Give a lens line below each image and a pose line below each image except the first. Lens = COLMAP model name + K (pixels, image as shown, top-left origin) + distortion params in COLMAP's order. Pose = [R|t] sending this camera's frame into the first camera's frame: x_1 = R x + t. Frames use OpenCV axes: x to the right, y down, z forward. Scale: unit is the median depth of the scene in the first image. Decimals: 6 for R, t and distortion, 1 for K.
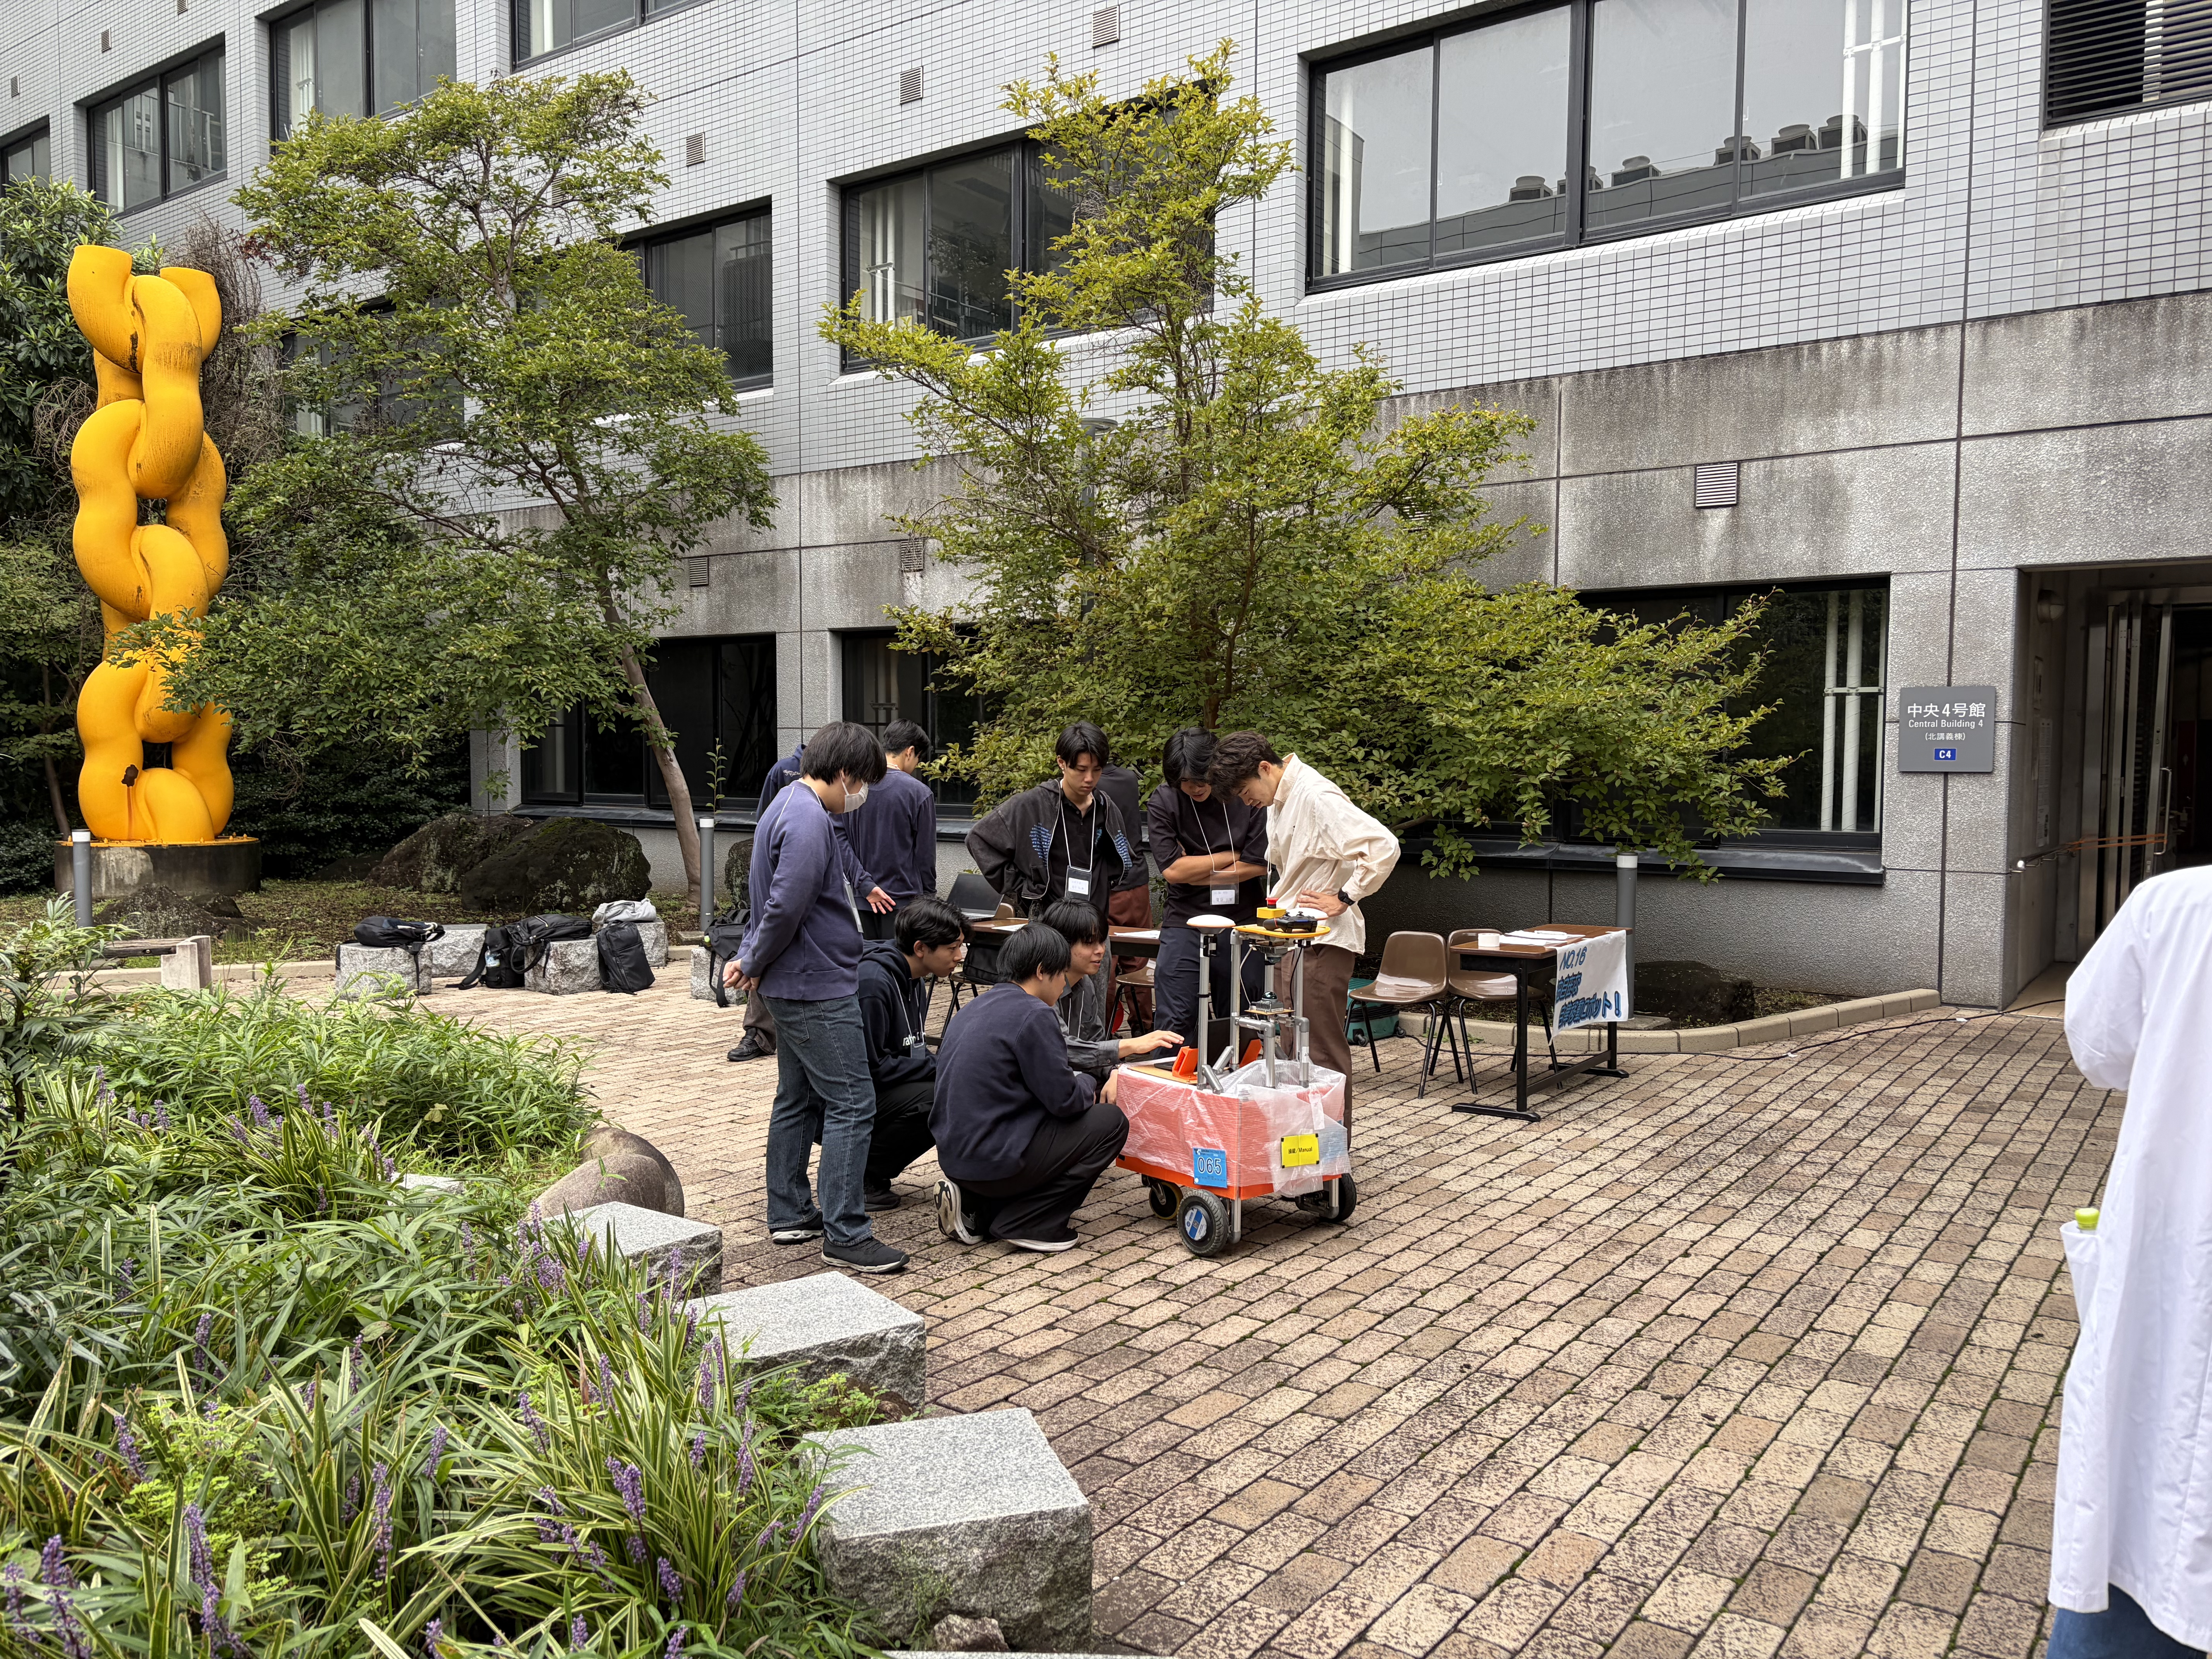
lens RADIAL K [[1667.6, 0, 1122.6], [0, 1667.6, 840.6], [0, 0, 1]] dist [0.053337, -0.056486]
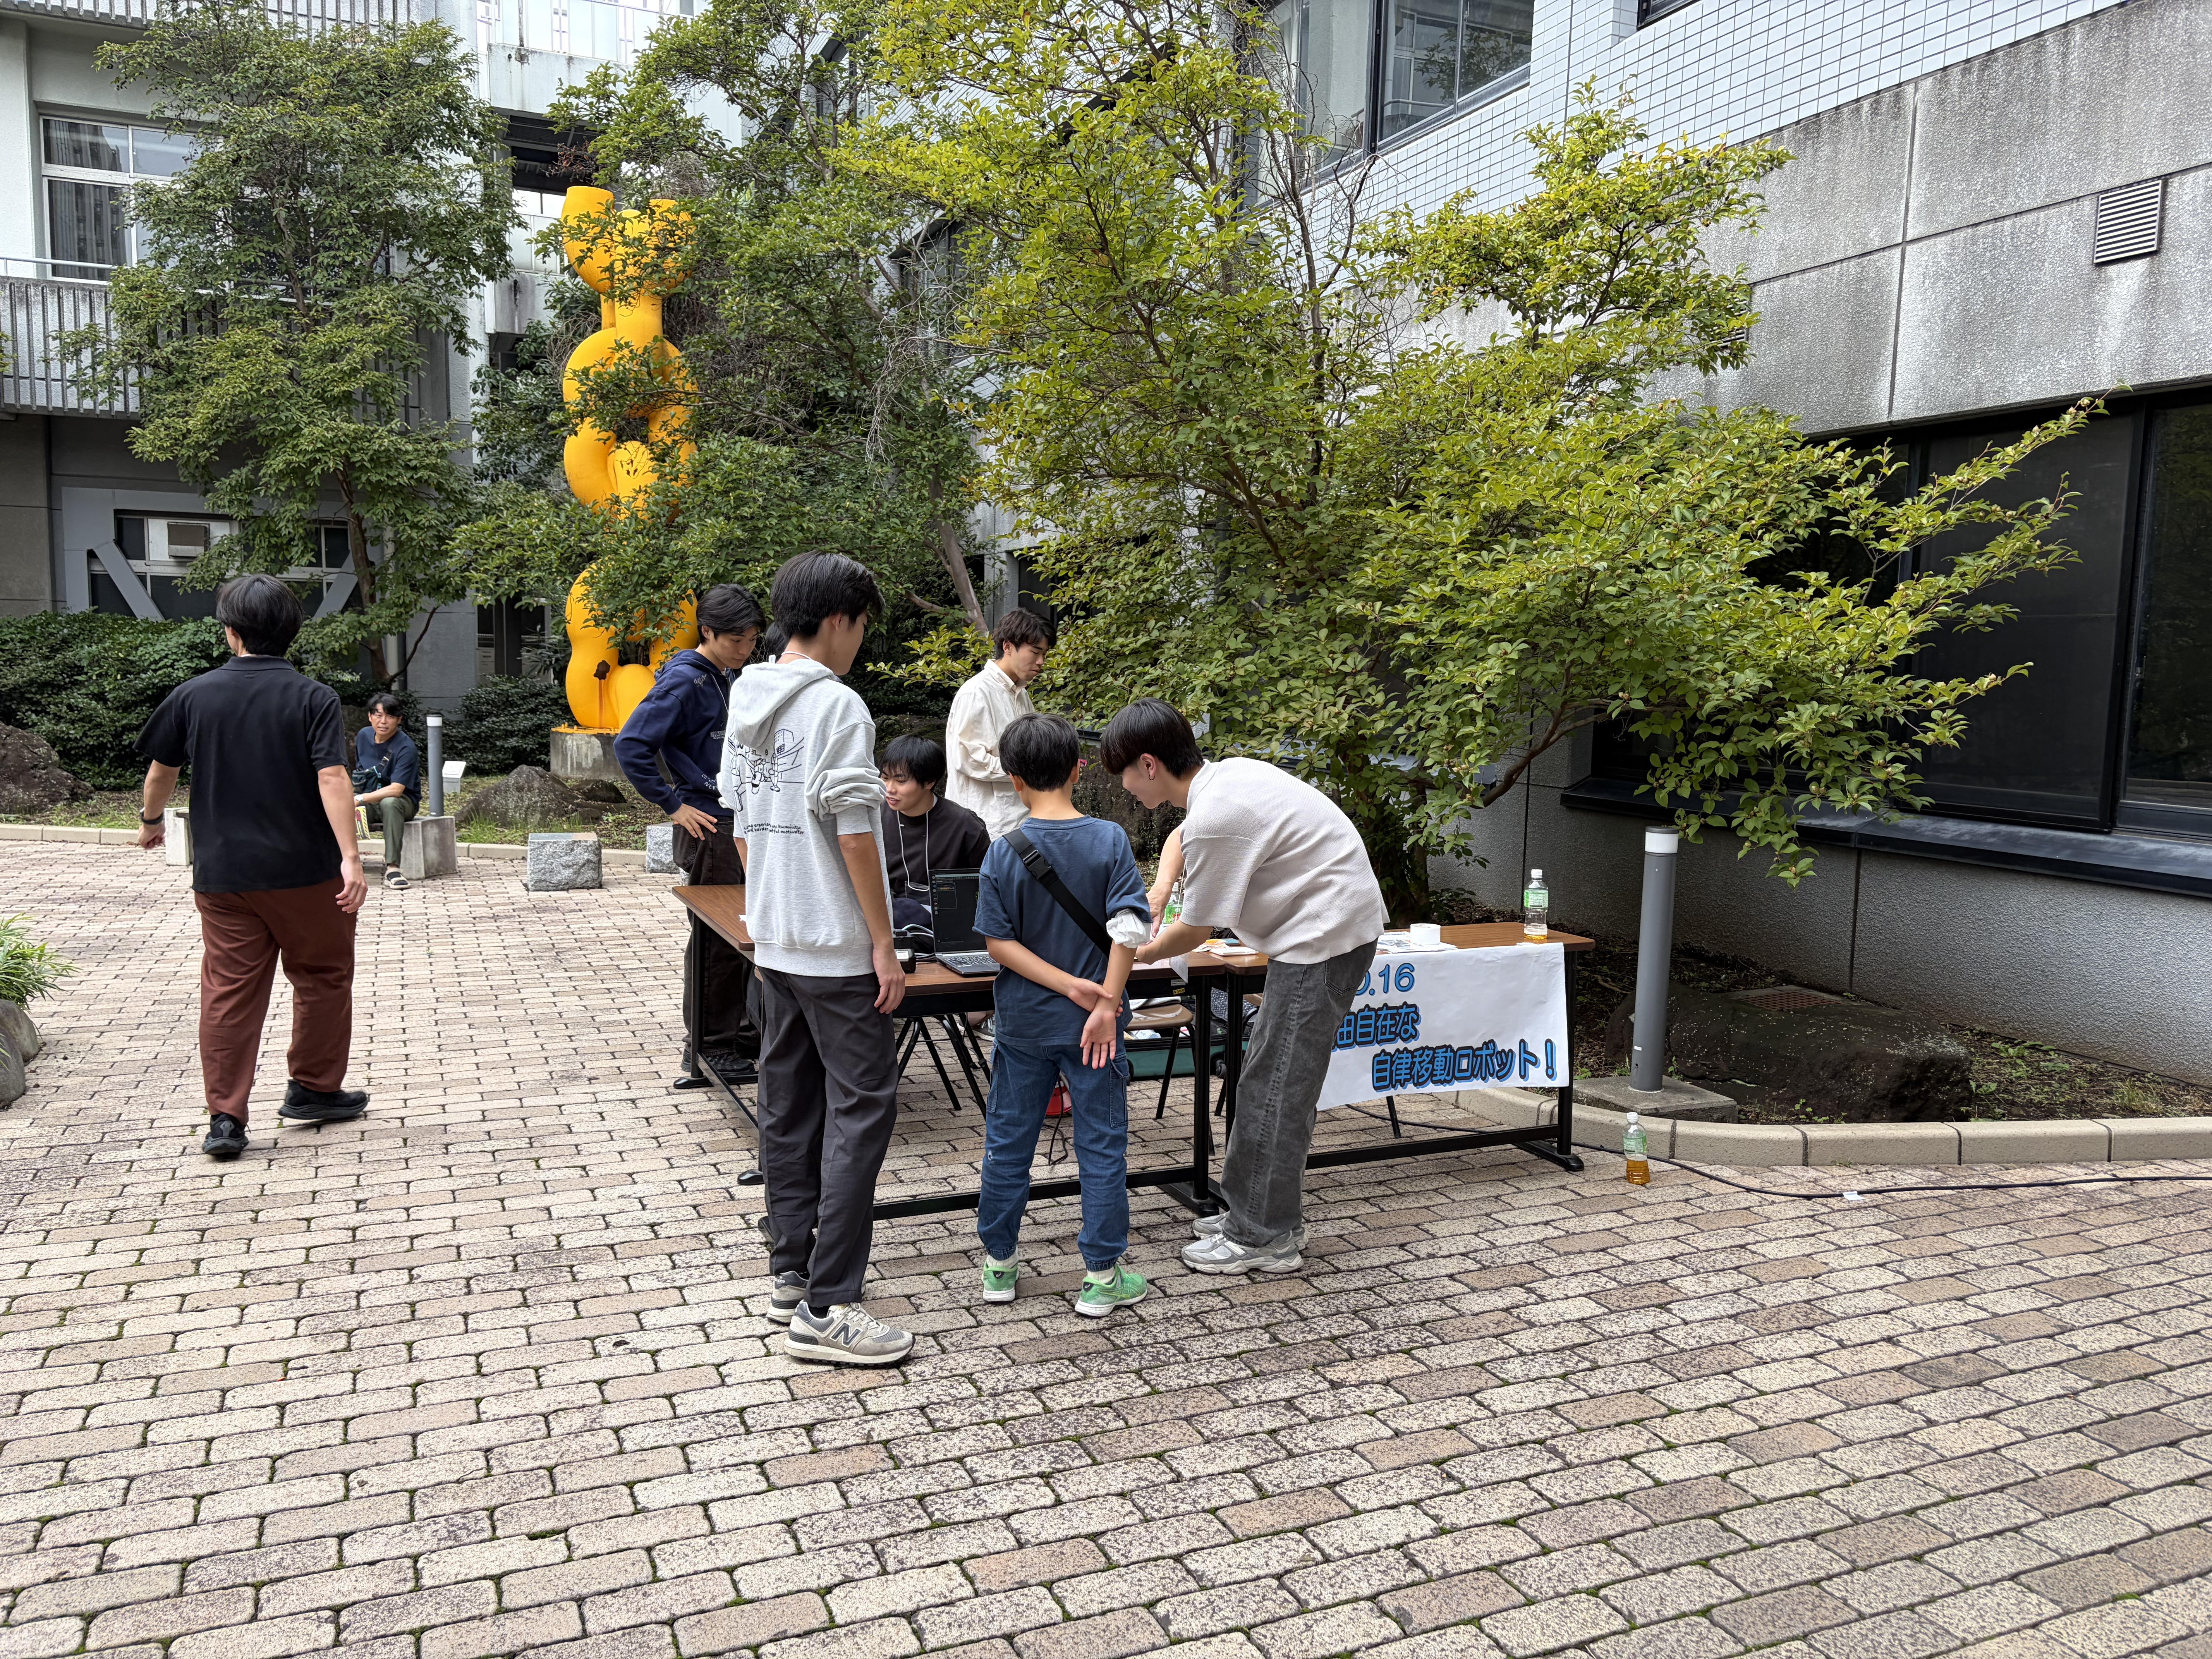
lens RADIAL K [[1667.6, 0, 1104.8], [0, 1667.6, 834.8], [0, 0, 1]] dist [0.053337, -0.056486]
pose [[0.853711, 0.069312, -0.516114, 0.370635], [-0.044462, 0.997185, 0.060374, -0.015047], [0.518845, -0.028594, 0.854390, 0.296713]]
